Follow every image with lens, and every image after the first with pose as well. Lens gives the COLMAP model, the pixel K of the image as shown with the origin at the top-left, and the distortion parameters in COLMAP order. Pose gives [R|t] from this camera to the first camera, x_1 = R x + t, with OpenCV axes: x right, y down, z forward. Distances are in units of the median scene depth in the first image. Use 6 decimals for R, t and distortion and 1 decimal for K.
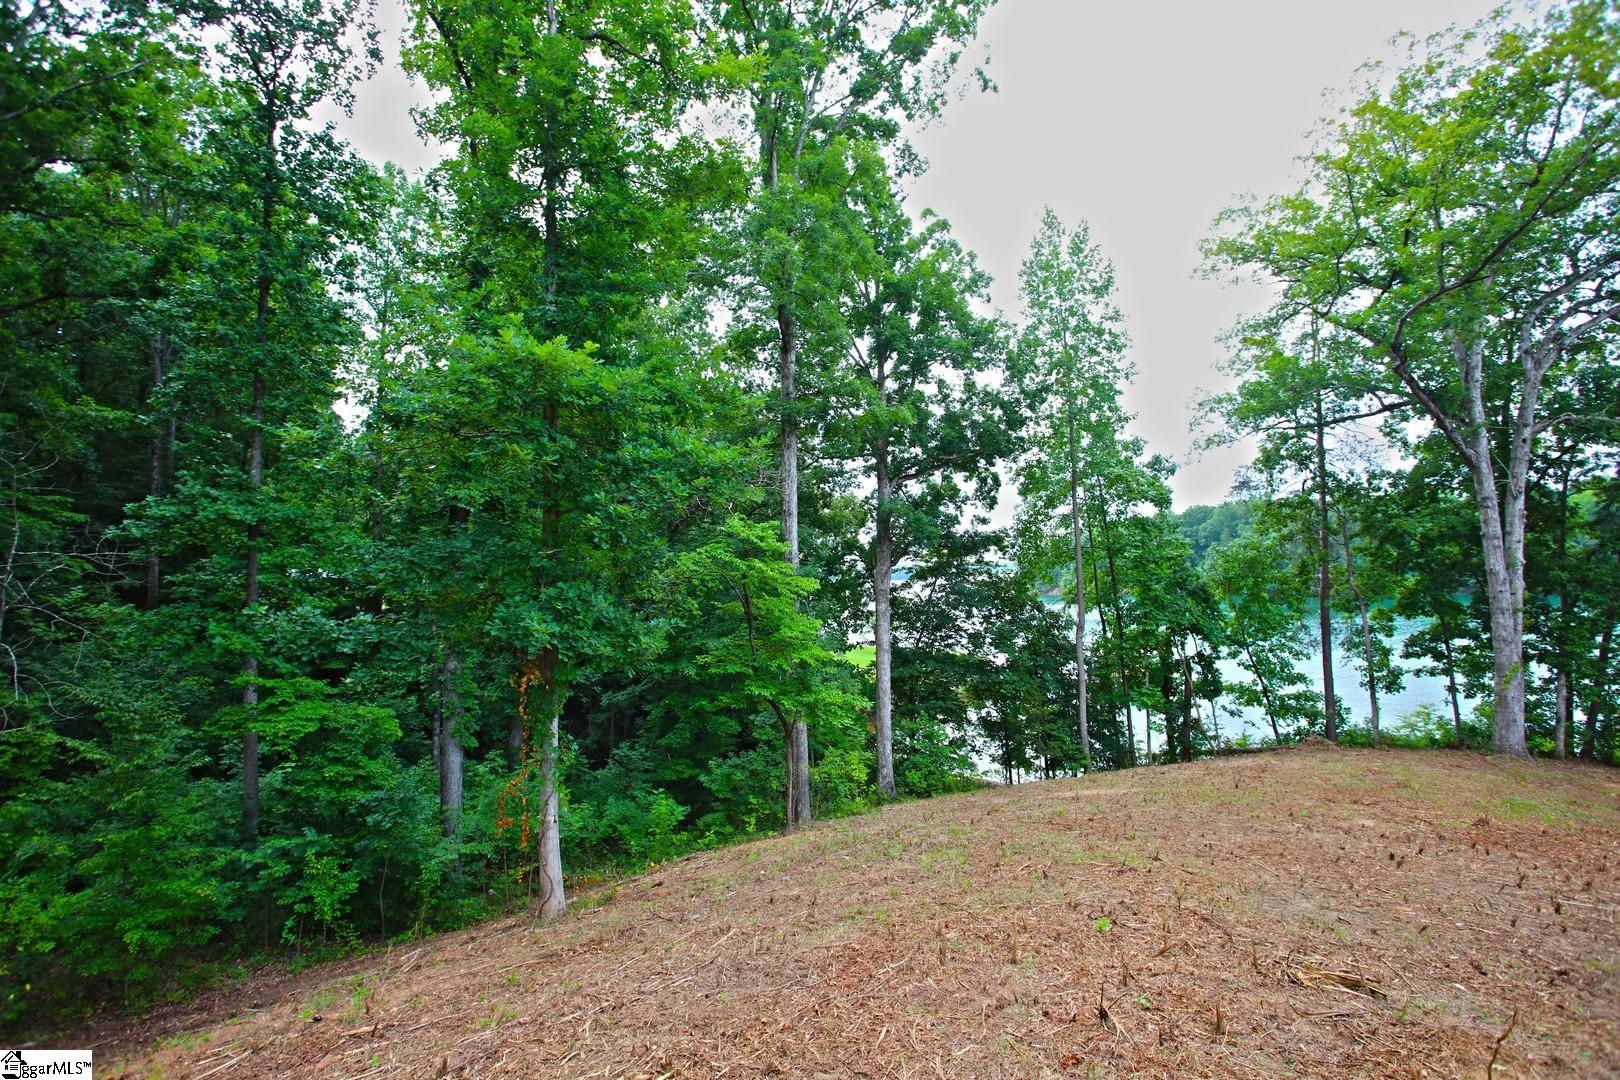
lens RADIAL K [[792.4, 0, 814.9], [0, 792.4, 543.0], [0, 0, 1]] dist [-0.063009, 0.030333]
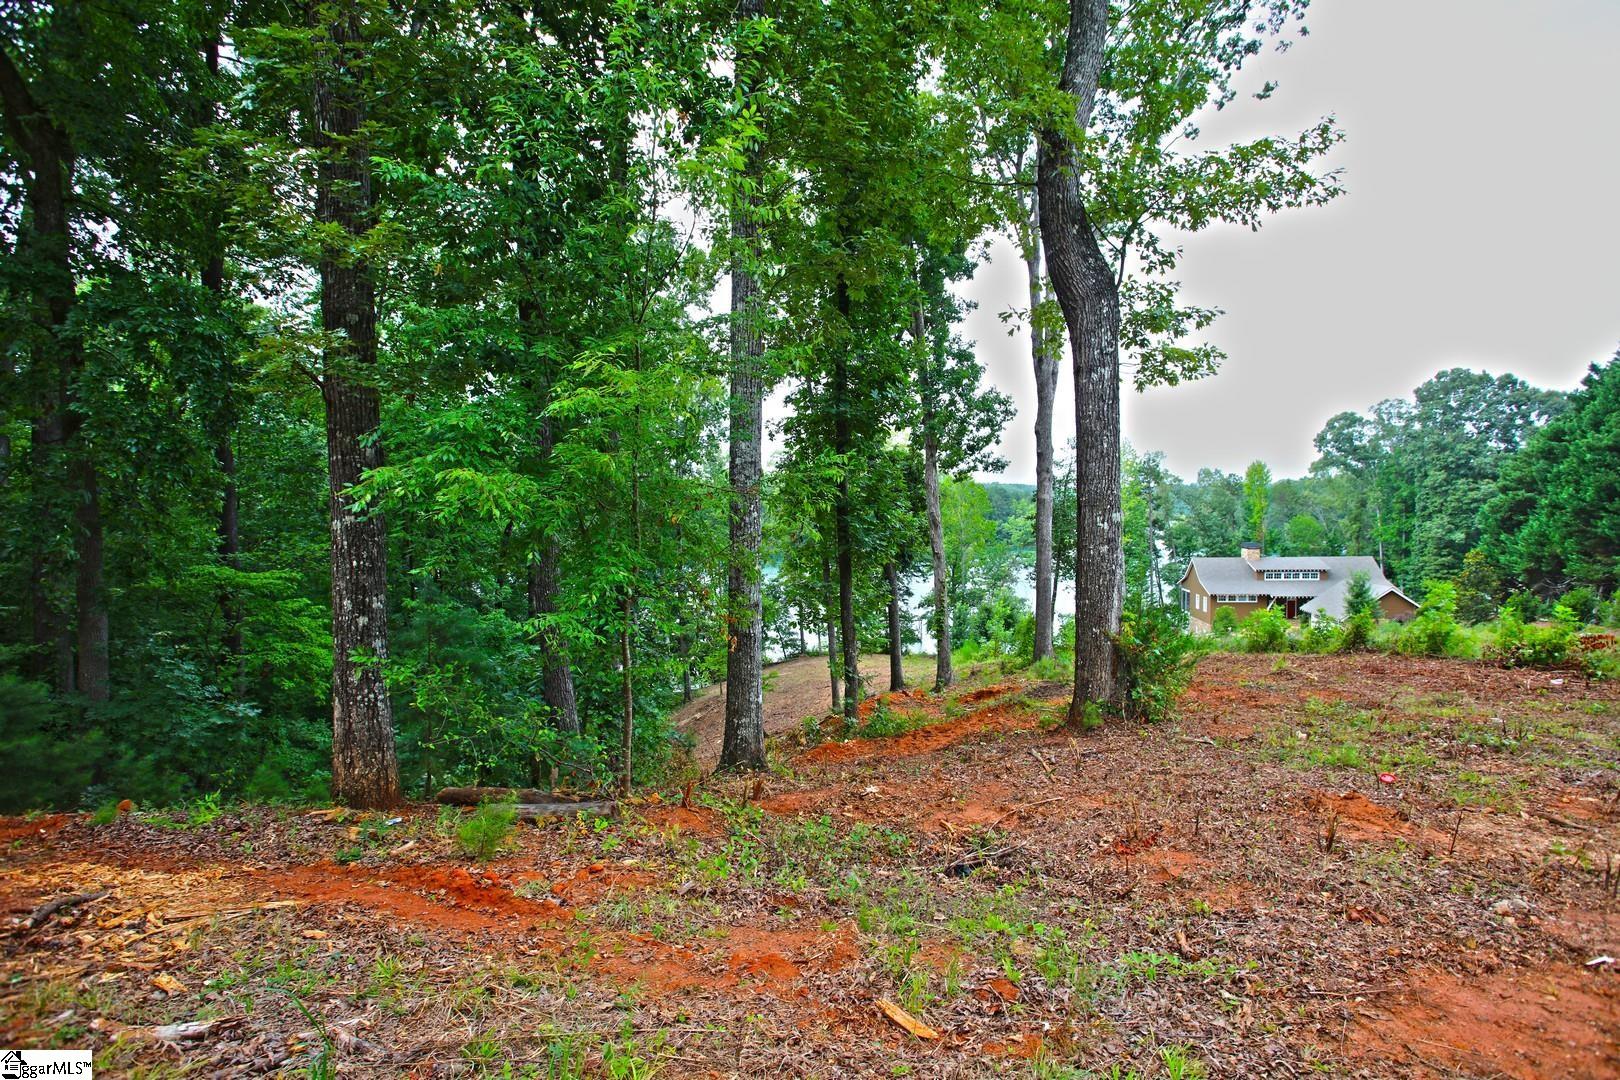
lens RADIAL K [[792.4, 0, 818.2], [0, 792.4, 538.1], [0, 0, 1]] dist [-0.063009, 0.030333]
pose [[0.734211, -0.011840, 0.678818, -1.107495], [-0.031477, 0.998179, 0.051456, -0.281246], [-0.678191, -0.059147, 0.732502, -0.979089]]
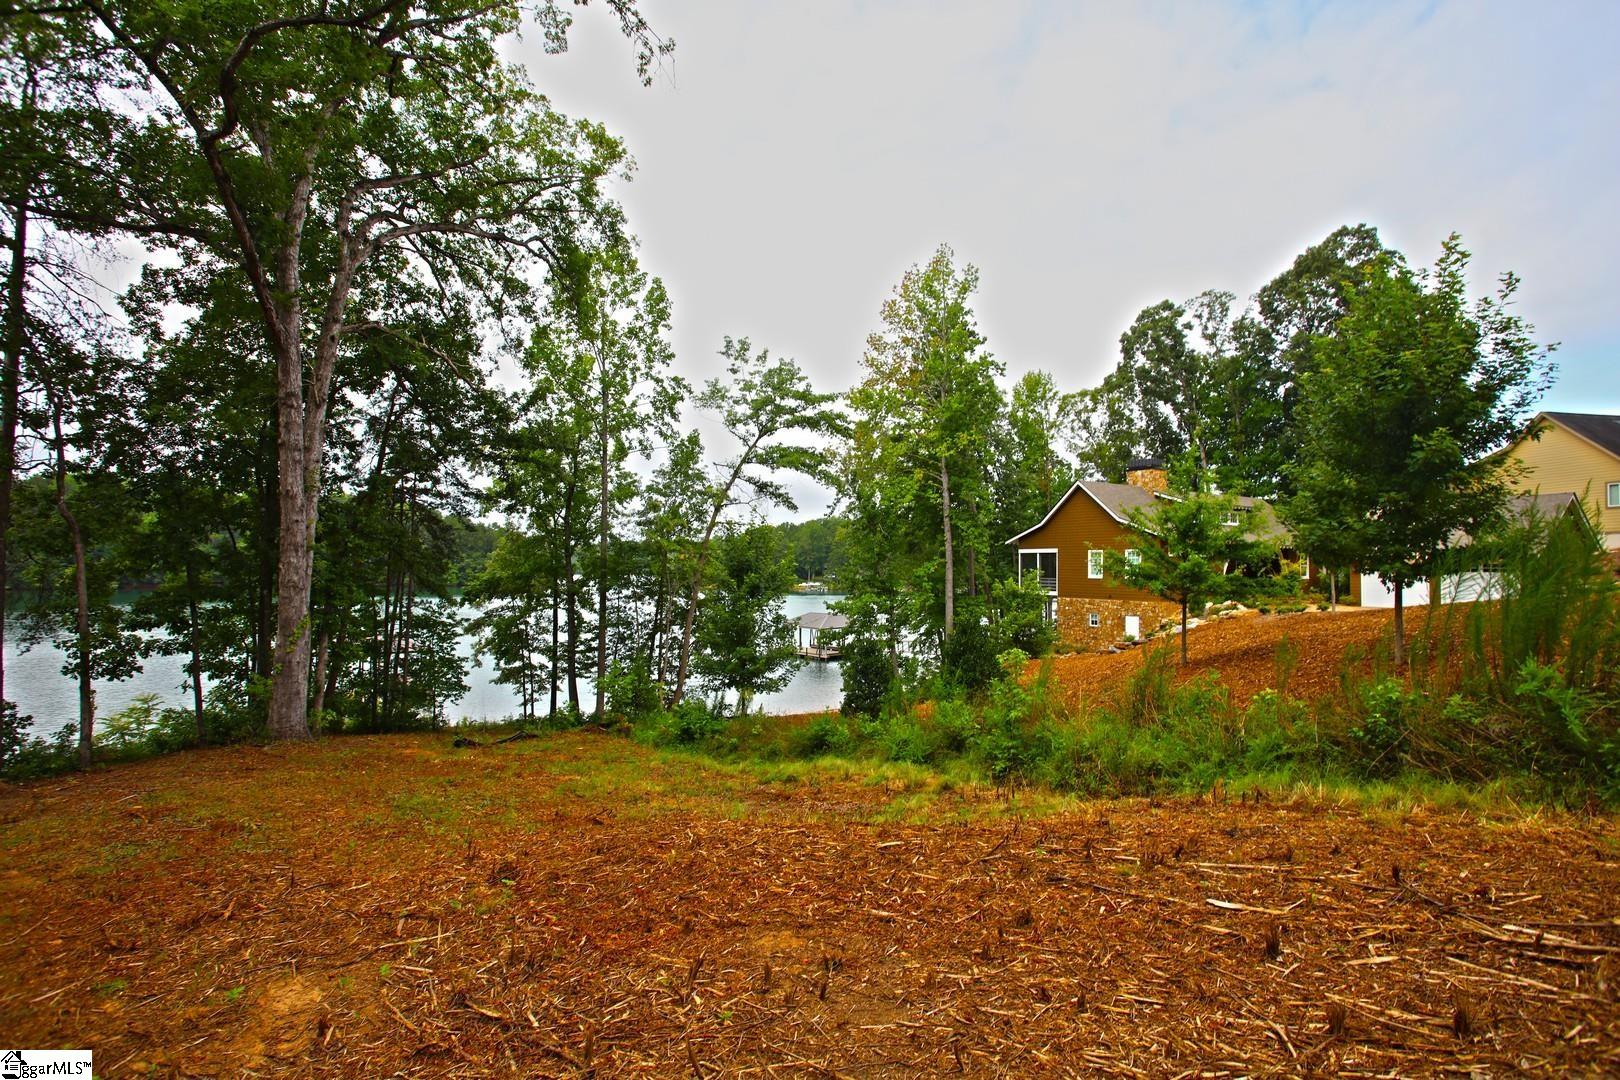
lens RADIAL K [[792.4, 0, 813.0], [0, 792.4, 544.6], [0, 0, 1]] dist [-0.063009, 0.030333]
pose [[0.142217, 0.056889, 0.988199, 0.168348], [-0.055827, 0.997219, -0.049374, 0.072656], [-0.988260, -0.048146, 0.144997, 0.300195]]
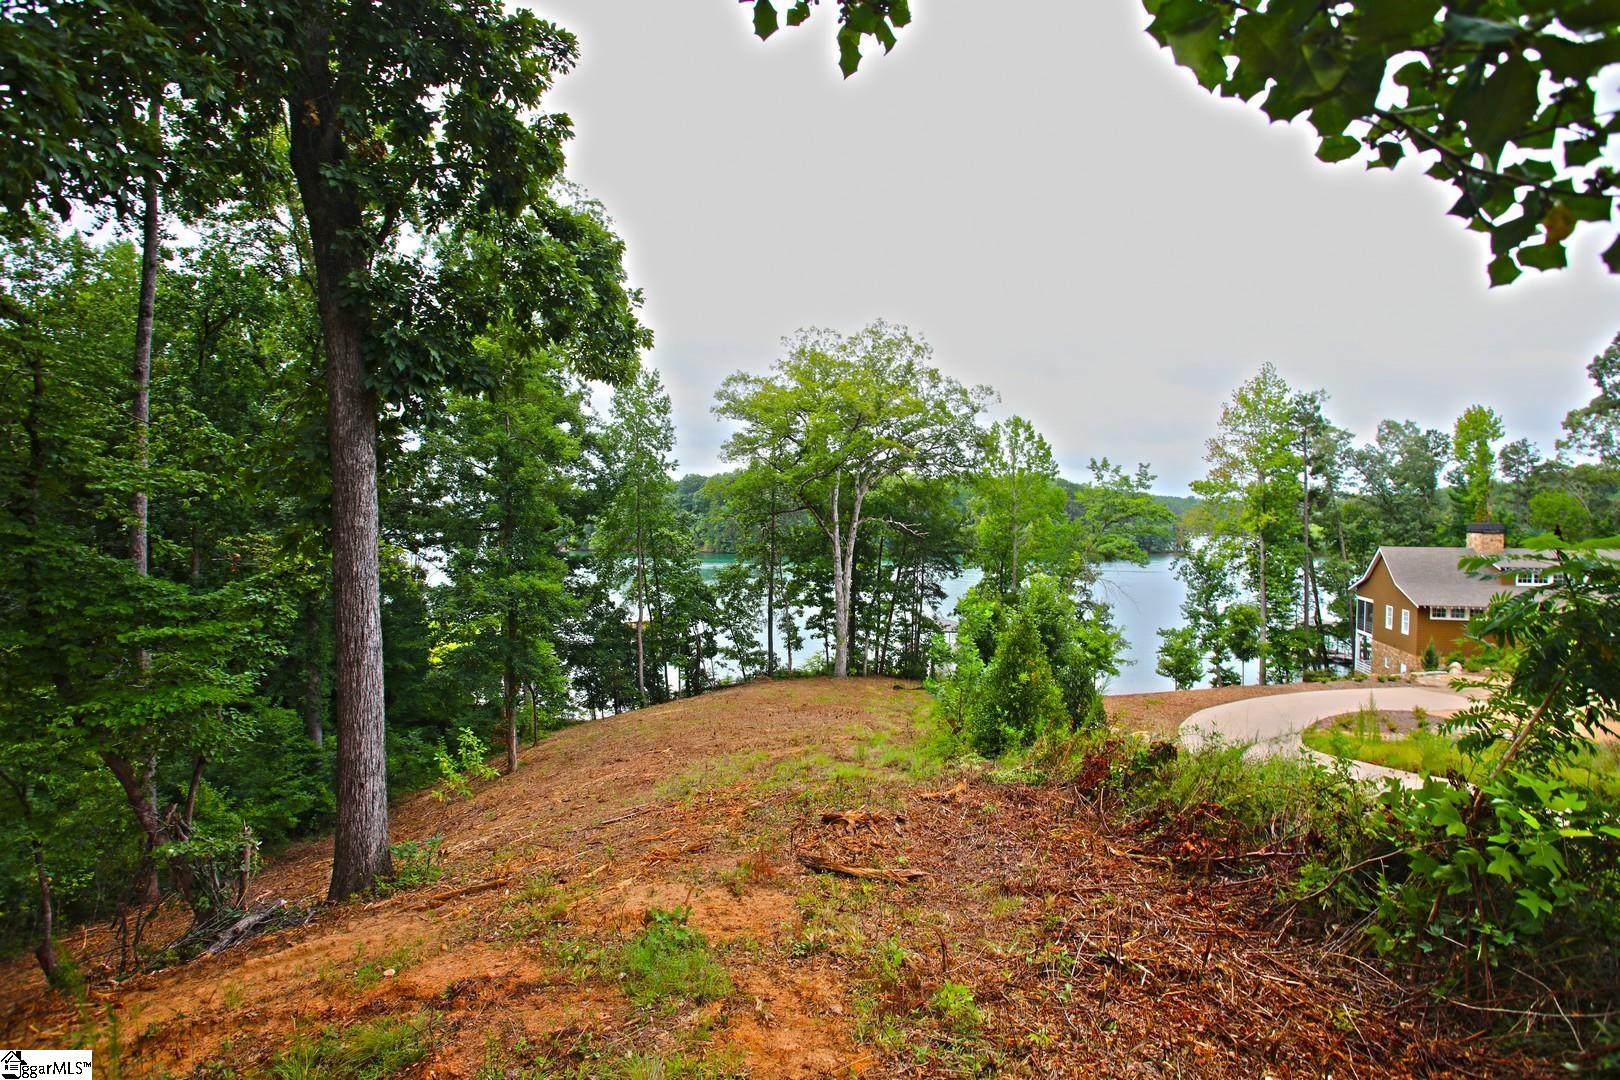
lens RADIAL K [[792.4, 0, 816.7], [0, 792.4, 539.6], [0, 0, 1]] dist [-0.063009, 0.030333]
pose [[0.815969, 0.010429, 0.578001, -0.325685], [-0.046704, 0.997758, 0.047929, -0.160513], [-0.576206, -0.066103, 0.814627, -0.561875]]
